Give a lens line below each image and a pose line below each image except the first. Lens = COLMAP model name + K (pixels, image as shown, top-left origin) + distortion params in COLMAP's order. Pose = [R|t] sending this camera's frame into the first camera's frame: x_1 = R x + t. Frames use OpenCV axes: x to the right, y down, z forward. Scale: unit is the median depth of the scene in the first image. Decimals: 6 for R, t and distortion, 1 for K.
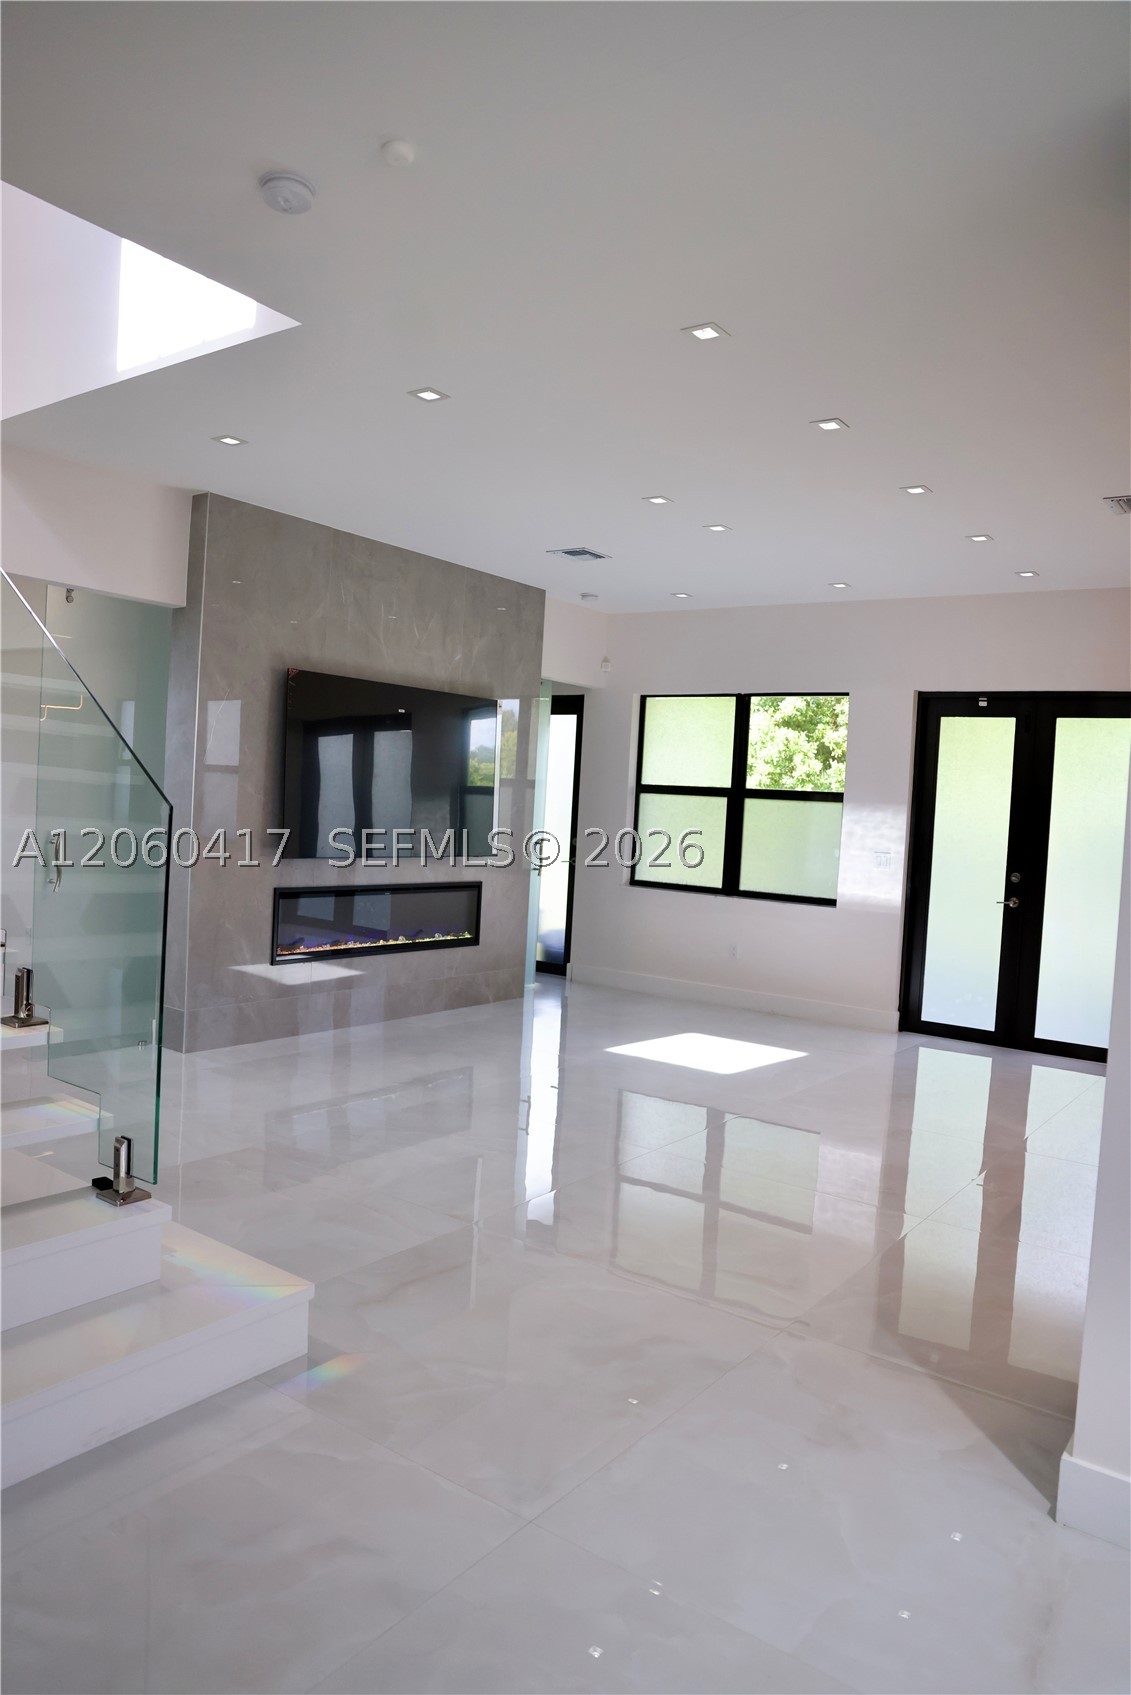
lens RADIAL K [[1175.9, 0, 563.9], [0, 1175.9, 845.6], [0, 0, 1]] dist [-0.098312, 0.078171]
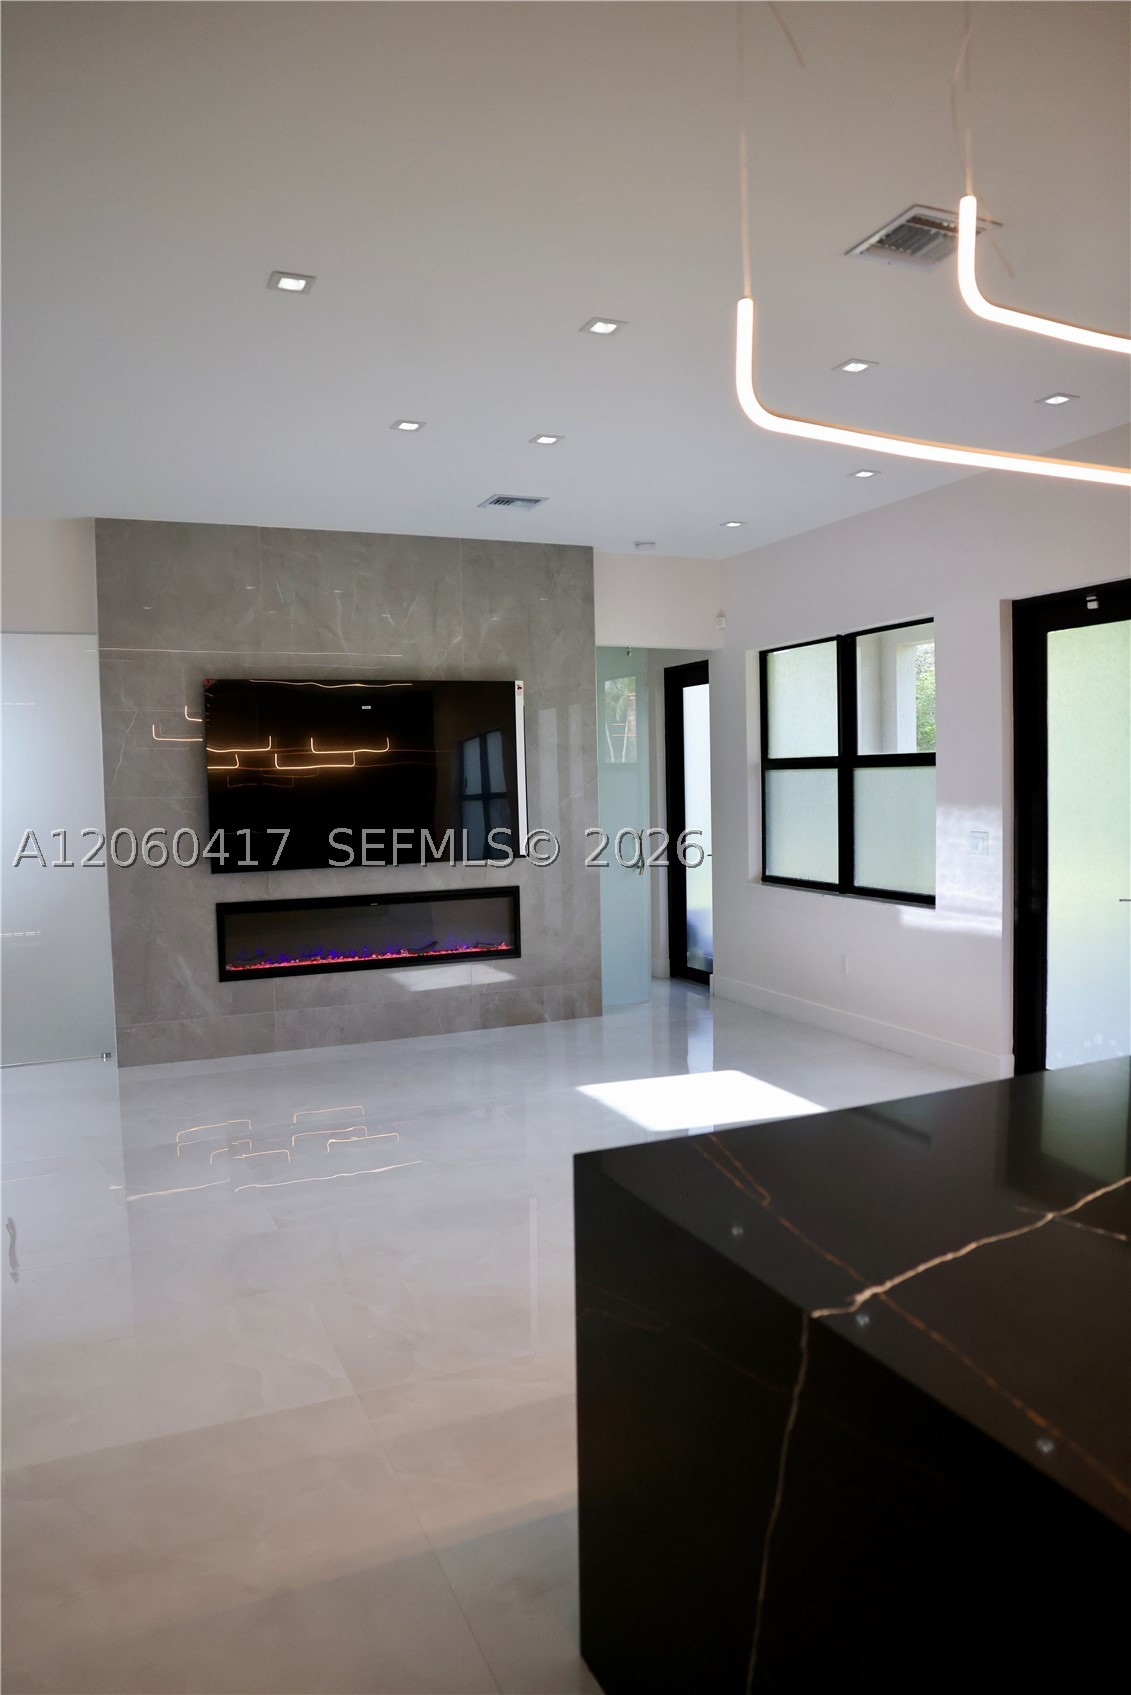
lens RADIAL K [[1175.9, 0, 563.3], [0, 1175.9, 852.3], [0, 0, 1]] dist [-0.098312, 0.078171]
pose [[0.855301, -0.039667, -0.516611, 0.412801], [0.048905, 0.998794, 0.004277, 0.002610], [0.515819, -0.028923, 0.856209, 0.250869]]
